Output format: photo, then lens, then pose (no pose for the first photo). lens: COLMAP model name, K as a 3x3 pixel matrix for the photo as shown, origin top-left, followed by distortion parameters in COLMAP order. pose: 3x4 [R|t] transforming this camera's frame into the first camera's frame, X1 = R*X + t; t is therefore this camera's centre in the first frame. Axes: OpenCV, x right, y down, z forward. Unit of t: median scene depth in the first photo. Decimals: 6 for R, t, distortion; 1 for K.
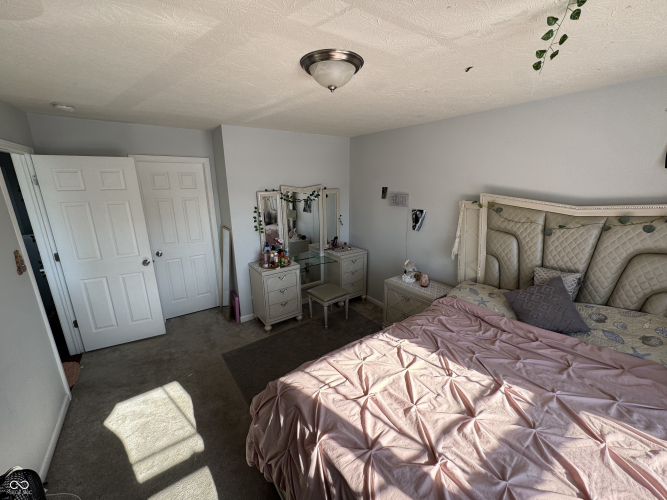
lens RADIAL K [[267.0, 0, 333.5], [0, 267.0, 250.0], [0, 0, 1]] dist [-0.002706, -0.000335]
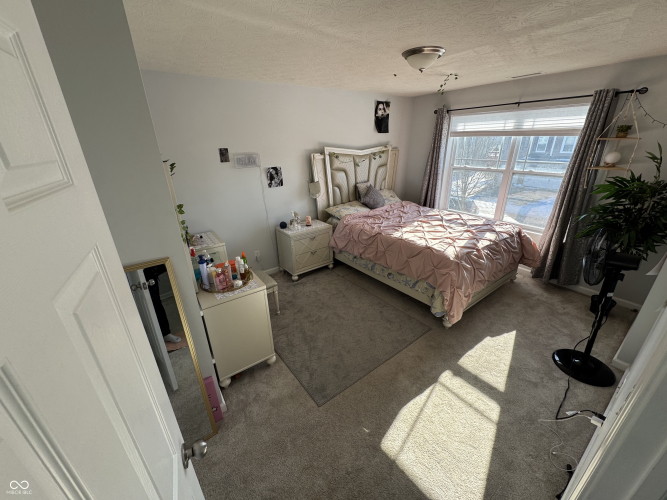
lens RADIAL K [[267.0, 0, 333.5], [0, 267.0, 250.0], [0, 0, 1]] dist [-0.002706, -0.000335]
pose [[-0.009739, -0.382968, 0.923710, -1.080014], [0.272753, 0.887708, 0.370918, -0.245754], [-0.962035, 0.255557, 0.095810, 0.971514]]
